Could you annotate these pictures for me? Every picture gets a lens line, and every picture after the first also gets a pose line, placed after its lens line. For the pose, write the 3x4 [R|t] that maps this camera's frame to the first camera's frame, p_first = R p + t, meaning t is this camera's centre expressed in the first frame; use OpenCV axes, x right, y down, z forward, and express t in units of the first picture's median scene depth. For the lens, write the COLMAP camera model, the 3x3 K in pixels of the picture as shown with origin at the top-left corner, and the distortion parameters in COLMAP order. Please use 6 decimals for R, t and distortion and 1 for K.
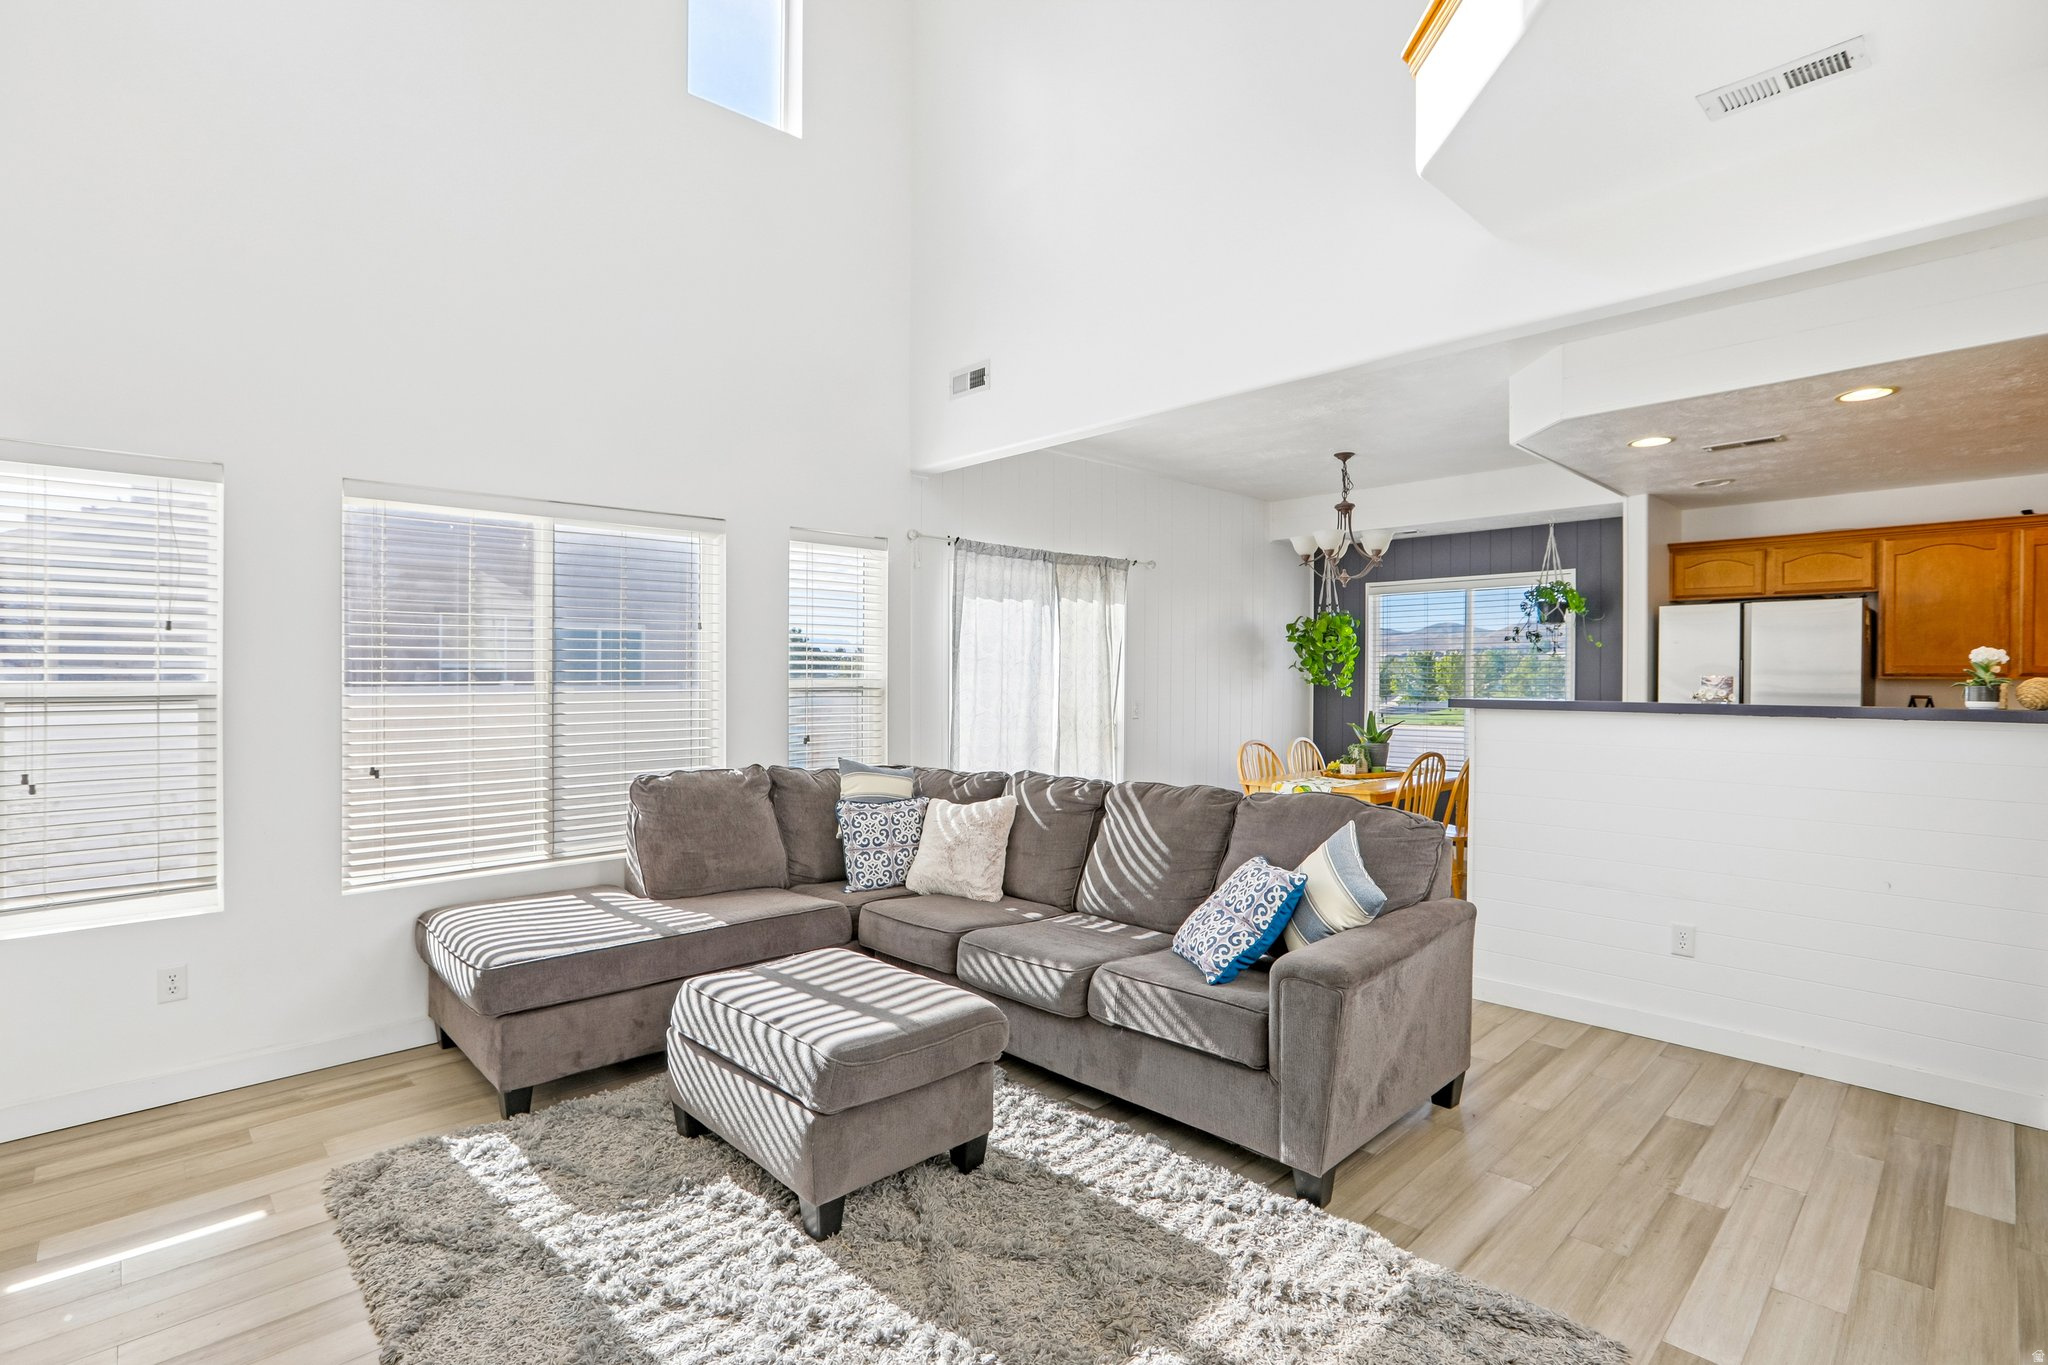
lens RADIAL K [[978.2, 0, 1003.7], [0, 978.2, 677.9], [0, 0, 1]] dist [-0.019468, 0.000463]
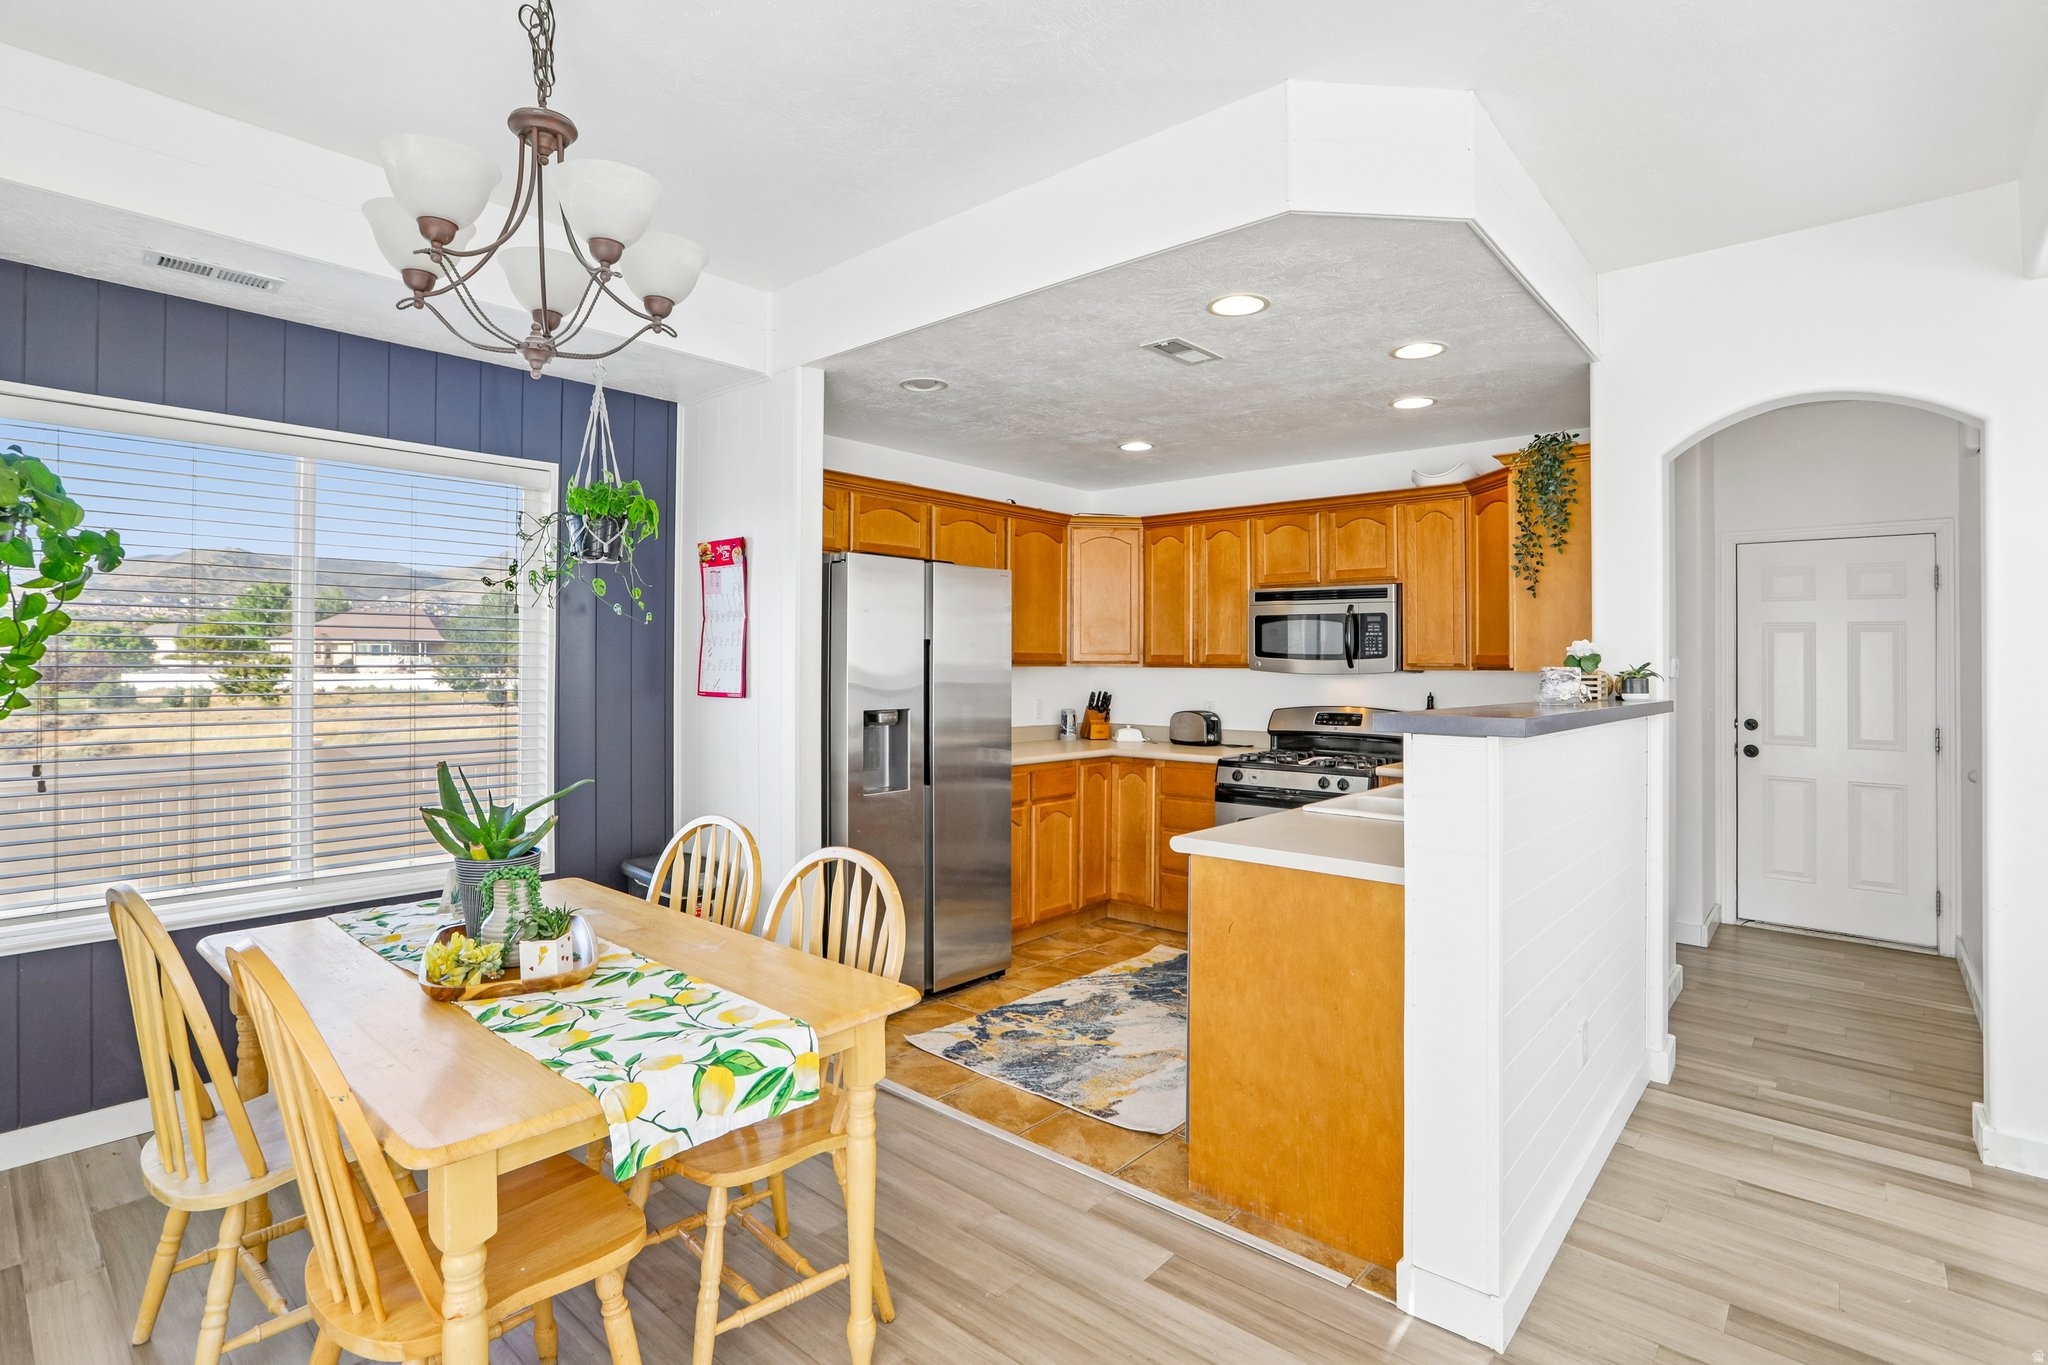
lens RADIAL K [[1001.9, 0, 1022.8], [0, 1001.9, 656.6], [0, 0, 1]] dist [-0.035382, 0.000476]
pose [[-0.092732, 0.008293, 0.995657, 0.028048], [-0.005100, 0.999948, -0.008803, -0.002077], [-0.995678, -0.005894, -0.092685, 1.419768]]
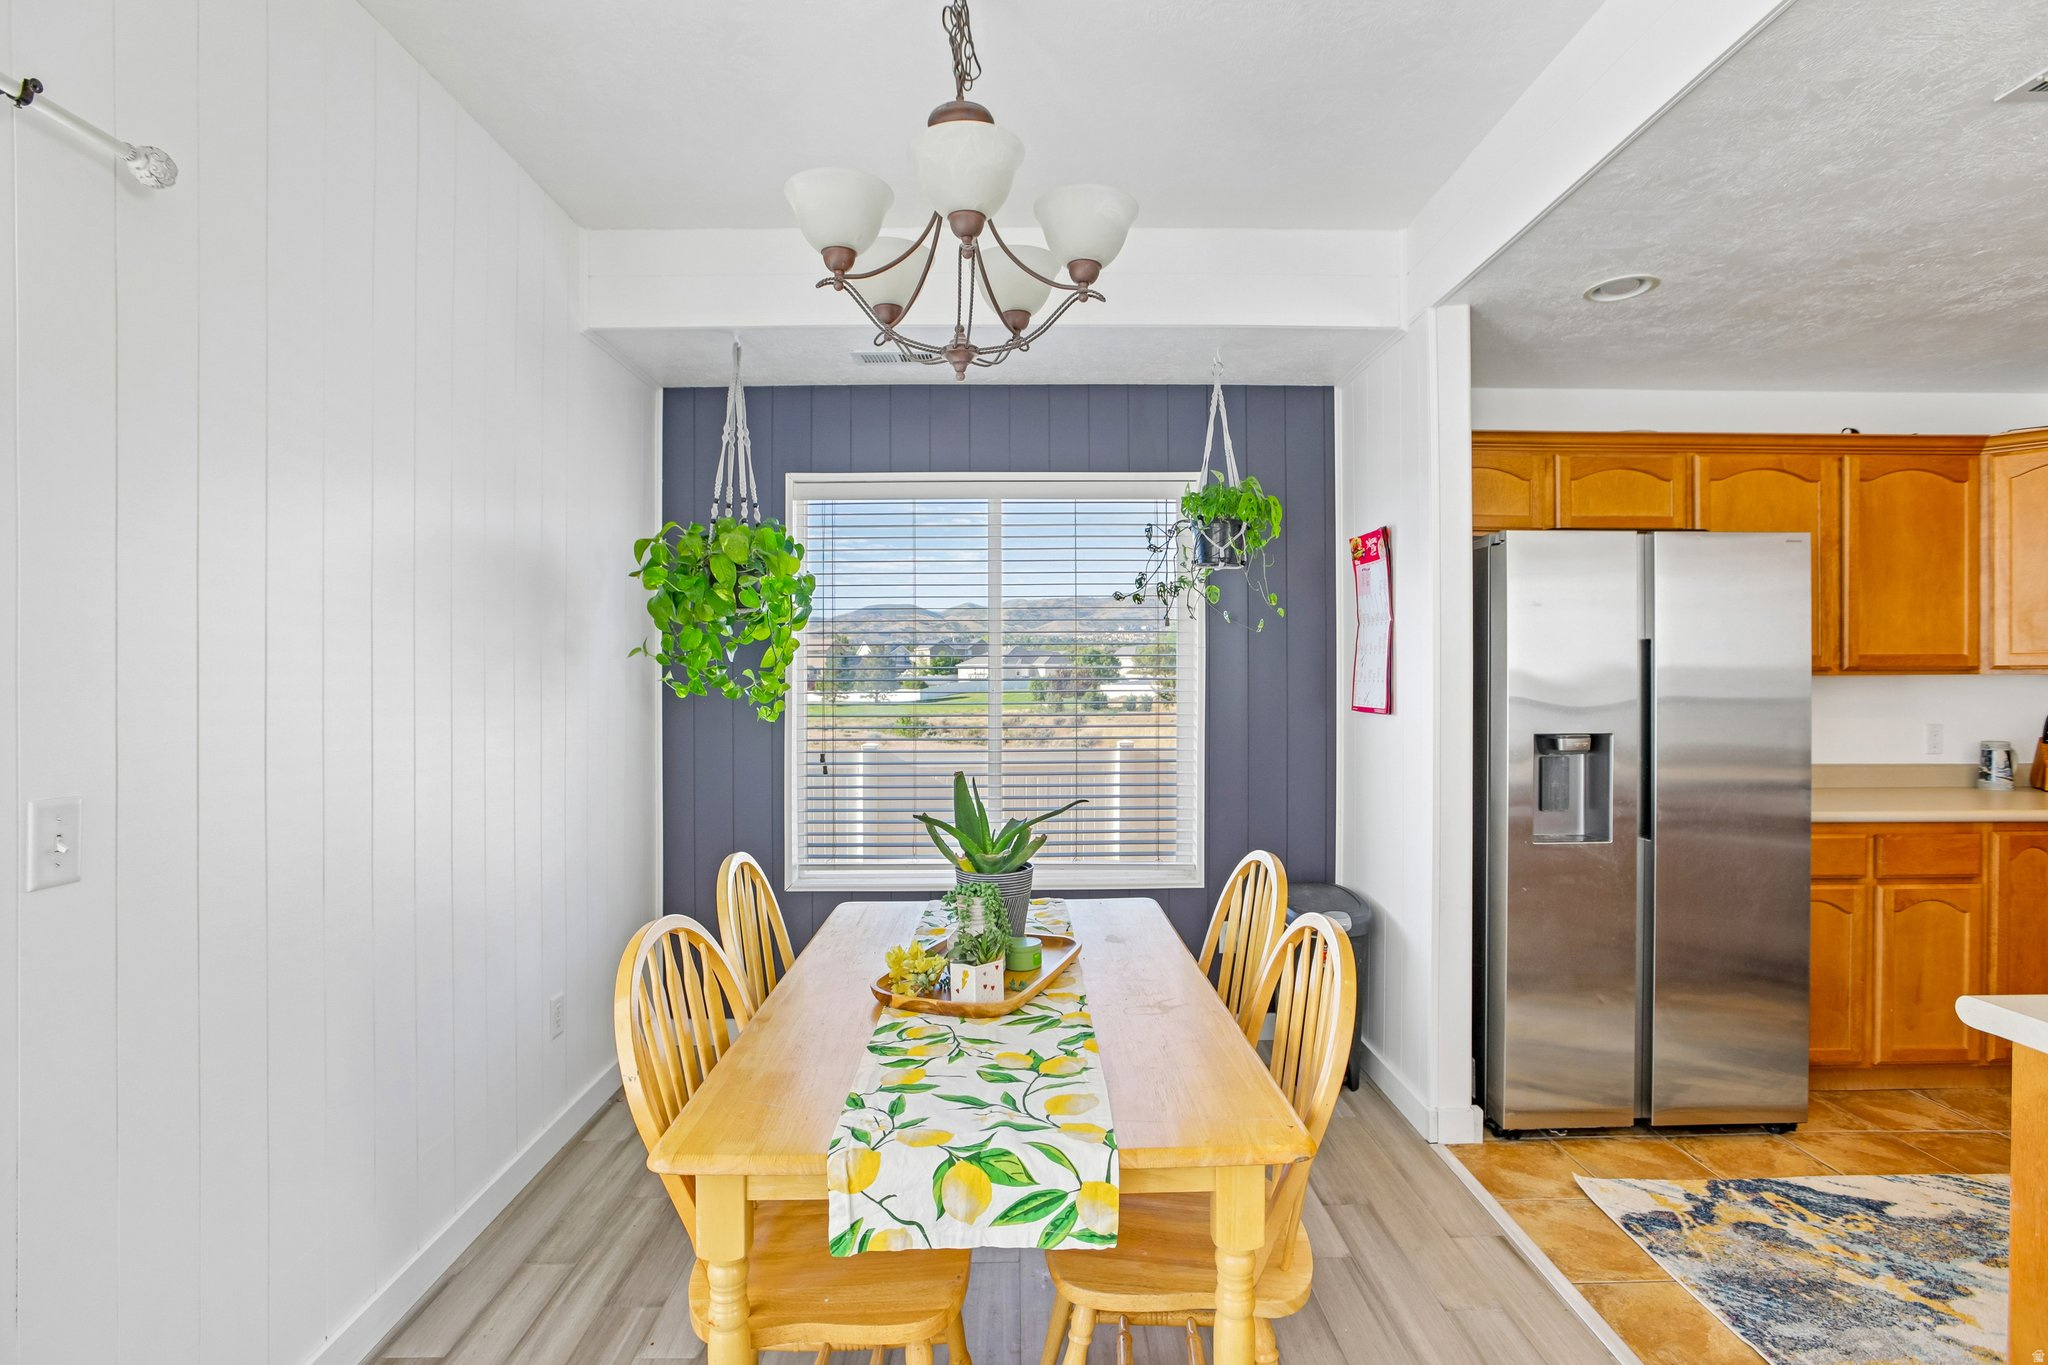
lens RADIAL K [[993.8, 0, 1027.0], [0, 993.8, 673.5], [0, 0, 1]] dist [-0.045447, 0.017014]
pose [[0.676026, -0.000459, 0.736878, 0.218357], [0.002486, 0.999996, -0.001658, -0.002176], [-0.736874, 0.002953, 0.676024, 1.262534]]
